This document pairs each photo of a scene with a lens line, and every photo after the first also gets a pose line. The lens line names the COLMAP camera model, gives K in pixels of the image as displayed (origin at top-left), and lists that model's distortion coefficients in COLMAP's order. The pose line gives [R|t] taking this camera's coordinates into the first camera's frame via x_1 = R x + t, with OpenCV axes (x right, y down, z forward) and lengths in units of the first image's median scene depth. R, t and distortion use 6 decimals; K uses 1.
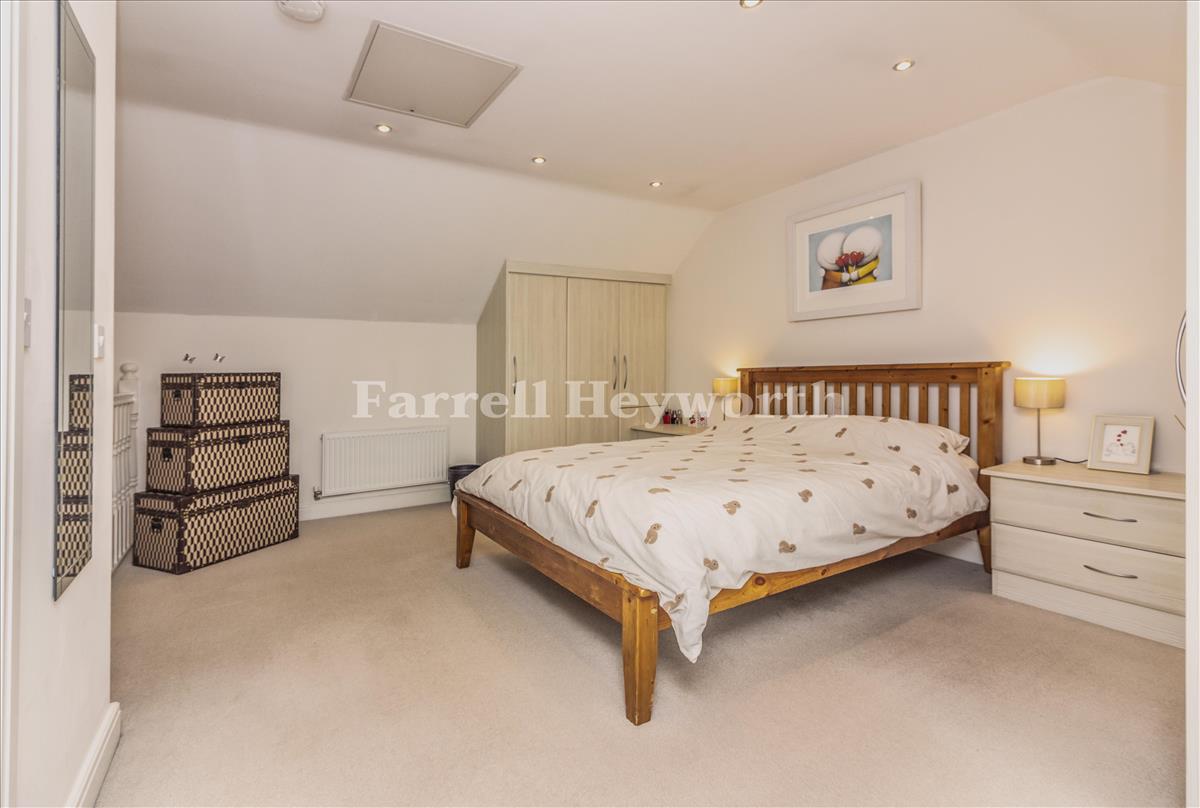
lens RADIAL K [[554.8, 0, 599.2], [0, 554.8, 369.5], [0, 0, 1]] dist [-0.000264, 0.000293]
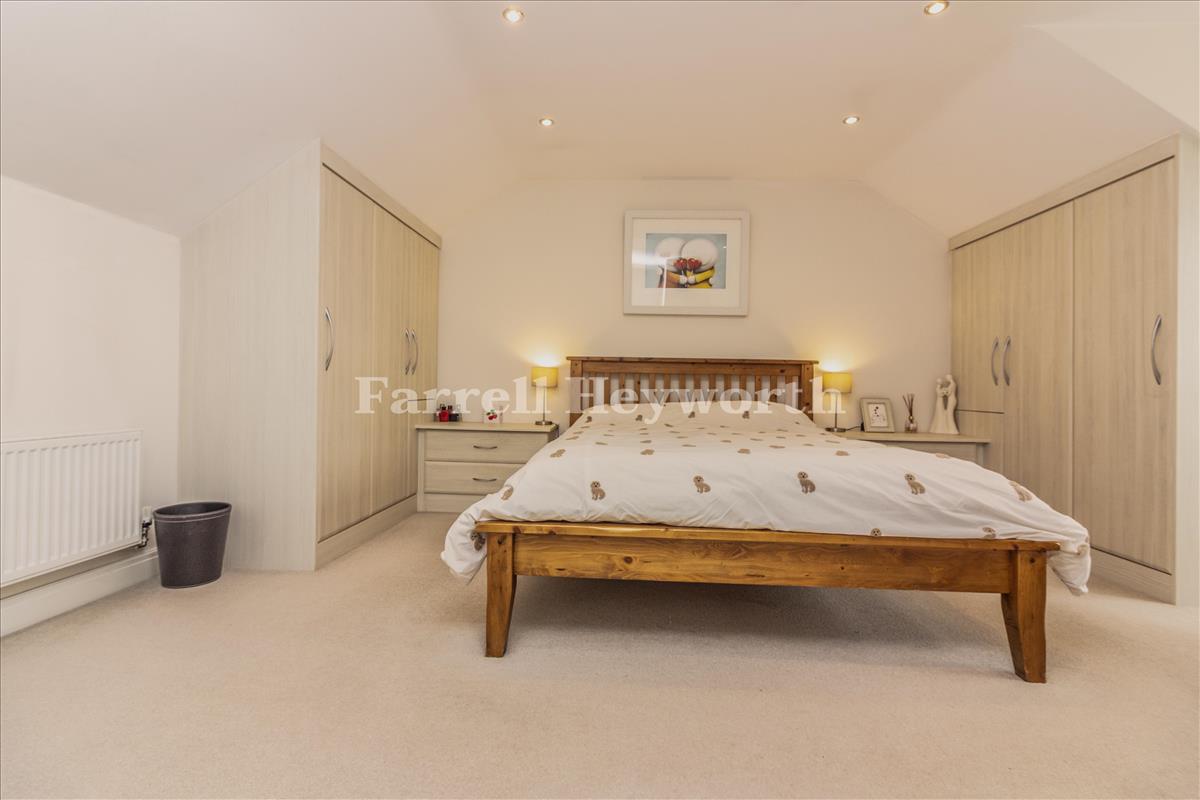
lens RADIAL K [[552.2, 0, 598.6], [0, 552.2, 387.2], [0, 0, 1]] dist [-0.002223, -0.000344]
pose [[0.580434, 0.030516, 0.813735, -0.580946], [-0.037484, 0.999240, -0.010735, 0.071345], [-0.813444, -0.024271, 0.581136, 0.515466]]
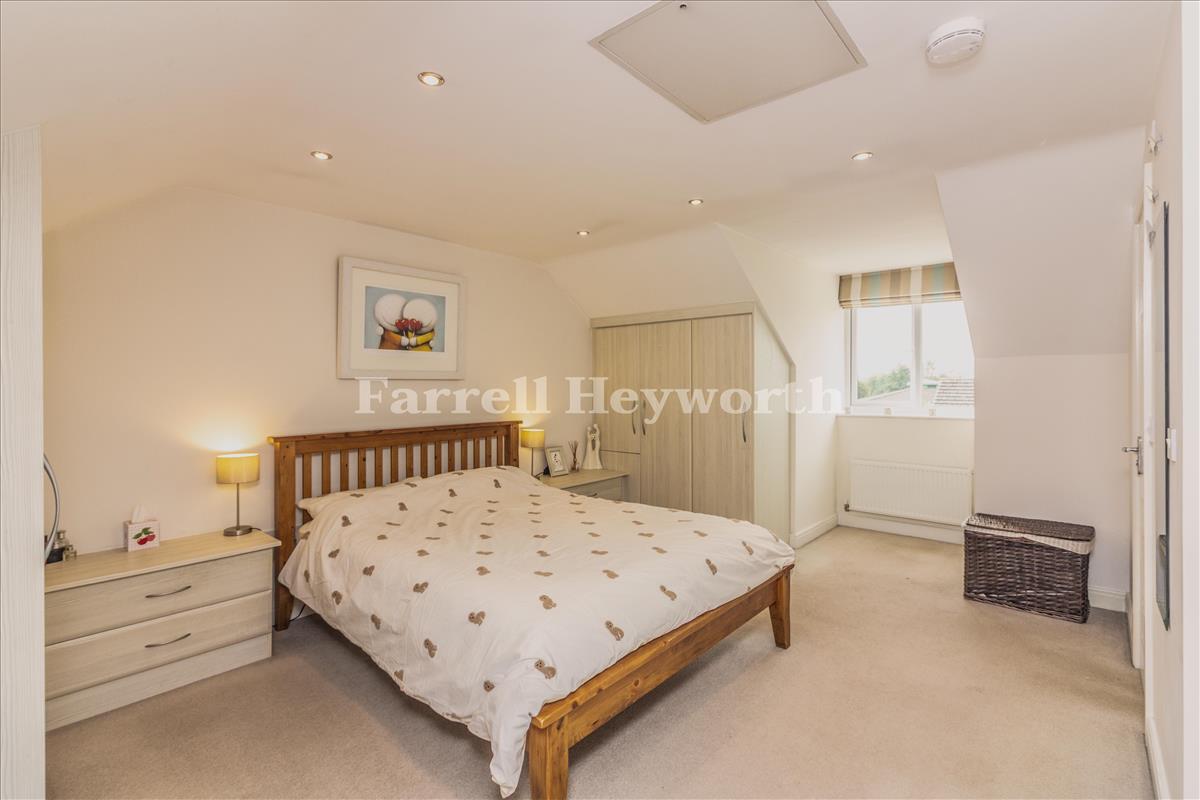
lens RADIAL K [[552.2, 0, 605.3], [0, 552.2, 389.1], [0, 0, 1]] dist [-0.002223, -0.000344]
pose [[-0.287904, 0.010226, 0.957605, -0.675526], [-0.000082, 0.999943, -0.010703, -0.070579], [-0.957659, -0.003160, -0.287887, 0.990752]]
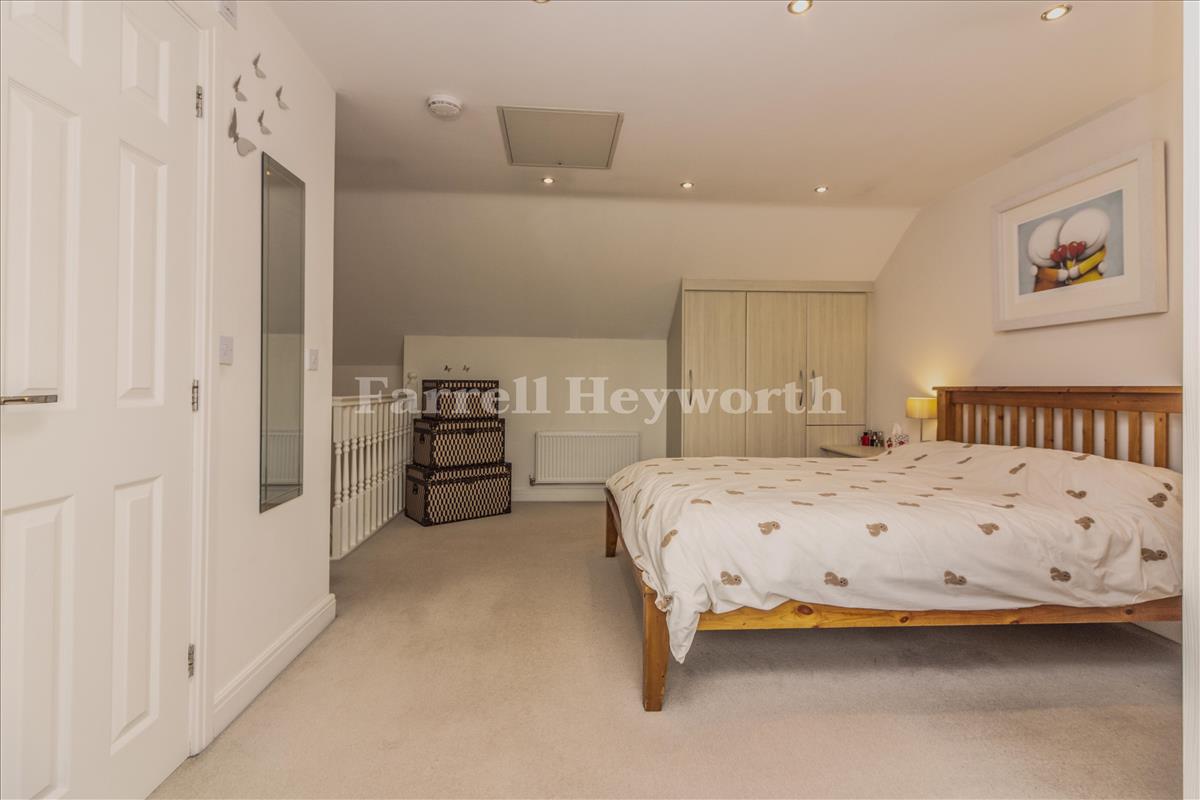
lens RADIAL K [[552.2, 0, 602.9], [0, 552.2, 379.4], [0, 0, 1]] dist [-0.002223, -0.000344]
pose [[0.883334, 0.019326, -0.468345, 0.248690], [-0.020755, 0.999782, 0.002110, -0.005574], [0.468284, 0.007857, 0.883543, -0.001702]]
